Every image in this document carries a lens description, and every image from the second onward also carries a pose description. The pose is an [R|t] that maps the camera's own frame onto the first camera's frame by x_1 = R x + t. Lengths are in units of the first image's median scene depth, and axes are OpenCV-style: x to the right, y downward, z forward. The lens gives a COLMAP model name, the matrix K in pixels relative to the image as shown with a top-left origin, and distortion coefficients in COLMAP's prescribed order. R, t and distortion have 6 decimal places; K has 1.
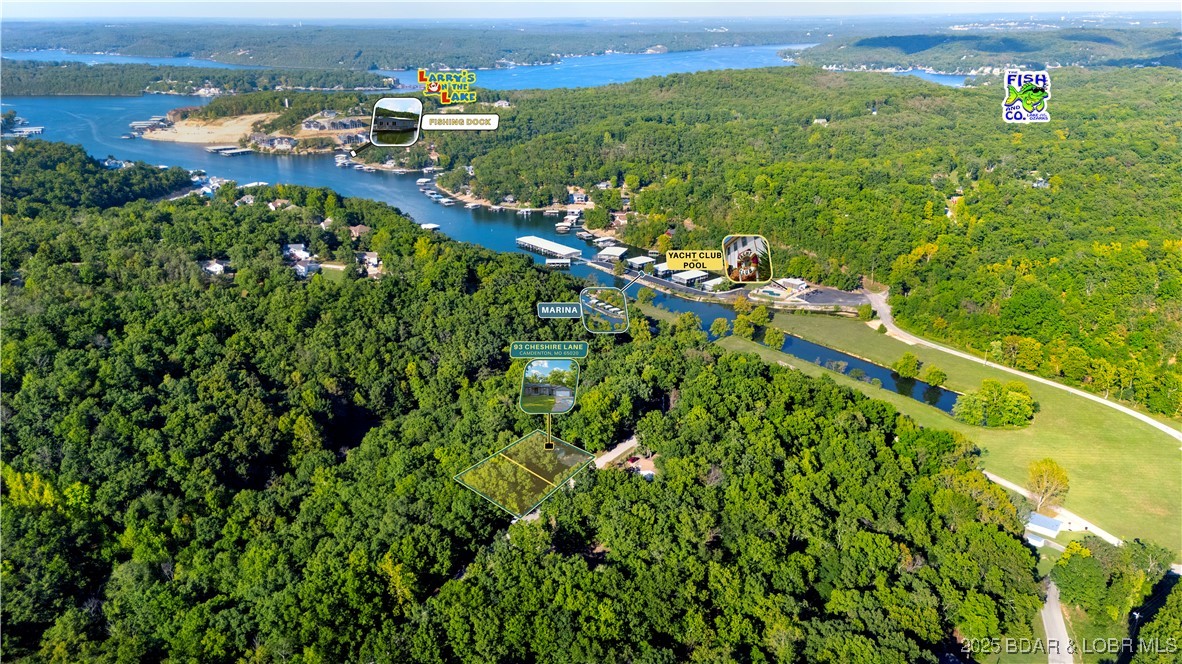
lens RADIAL K [[870.3, 0, 591.0], [0, 870.3, 332.0], [0, 0, 1]] dist [0.071965, -0.047775]
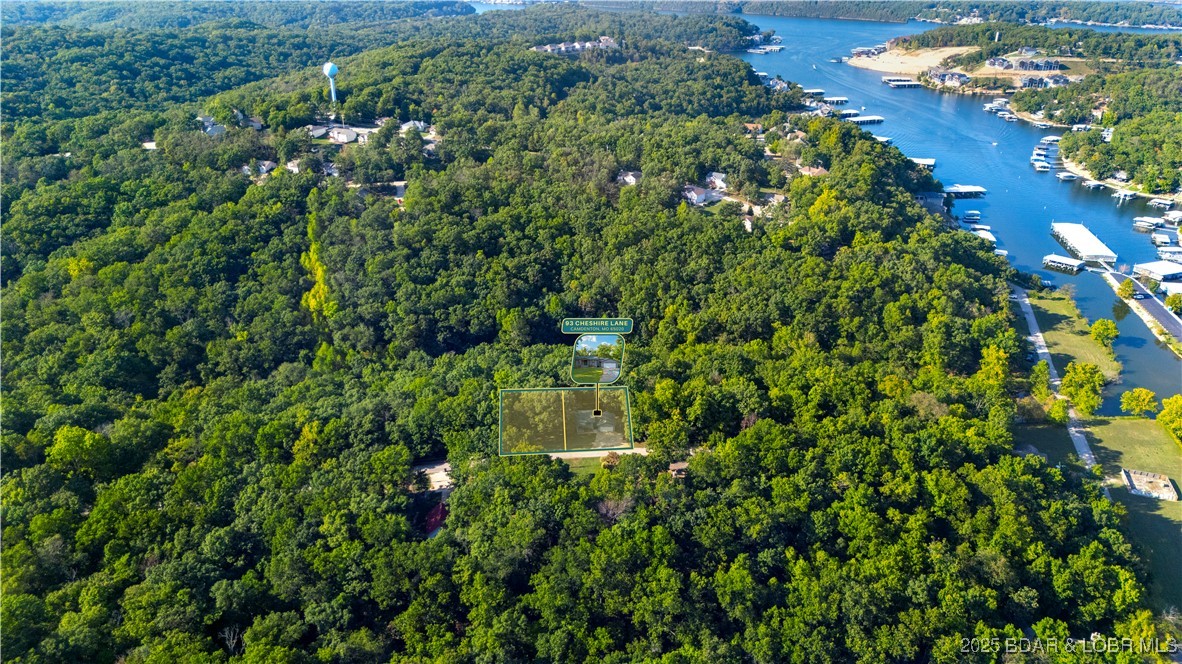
lens RADIAL K [[870.3, 0, 591.0], [0, 870.3, 332.0], [0, 0, 1]] dist [0.071965, -0.047775]
pose [[0.642648, 0.310969, -0.700216, 0.337888], [-0.259924, 0.948216, 0.182552, -0.071494], [0.720724, 0.064686, 0.690197, 0.204223]]
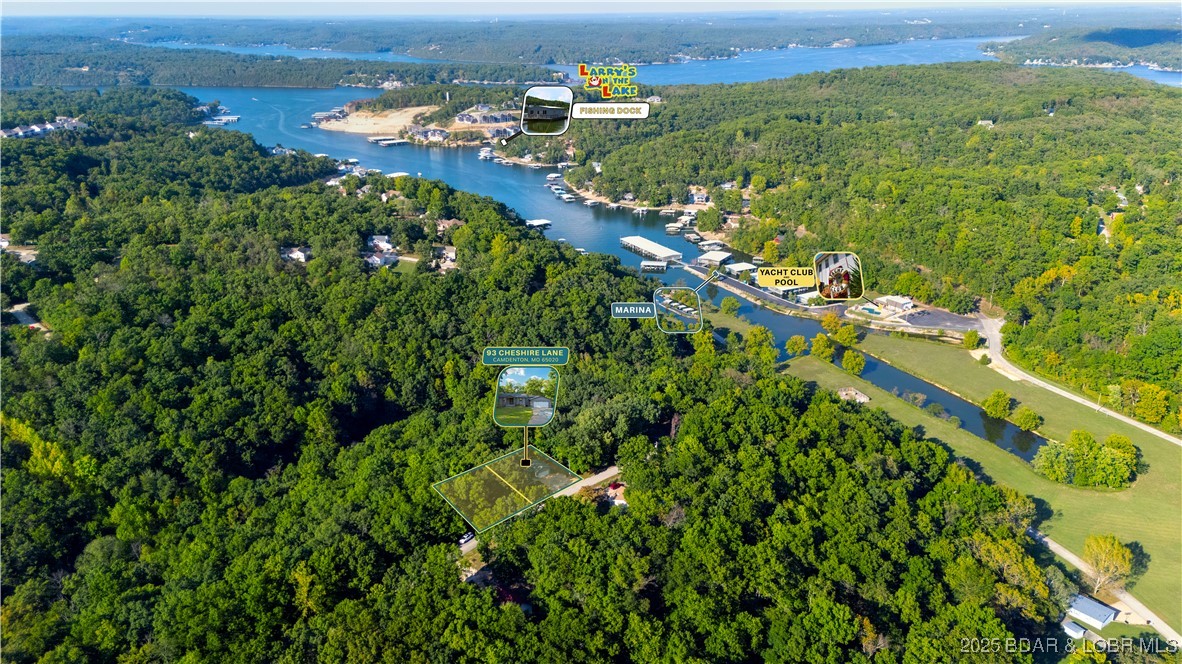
lens RADIAL K [[870.3, 0, 591.0], [0, 870.3, 332.0], [0, 0, 1]] dist [0.071965, -0.047775]
pose [[0.978281, 0.067003, -0.196157, 0.114113], [-0.065811, 0.997753, 0.012593, -0.016677], [0.196560, 0.000590, 0.980492, 0.044404]]
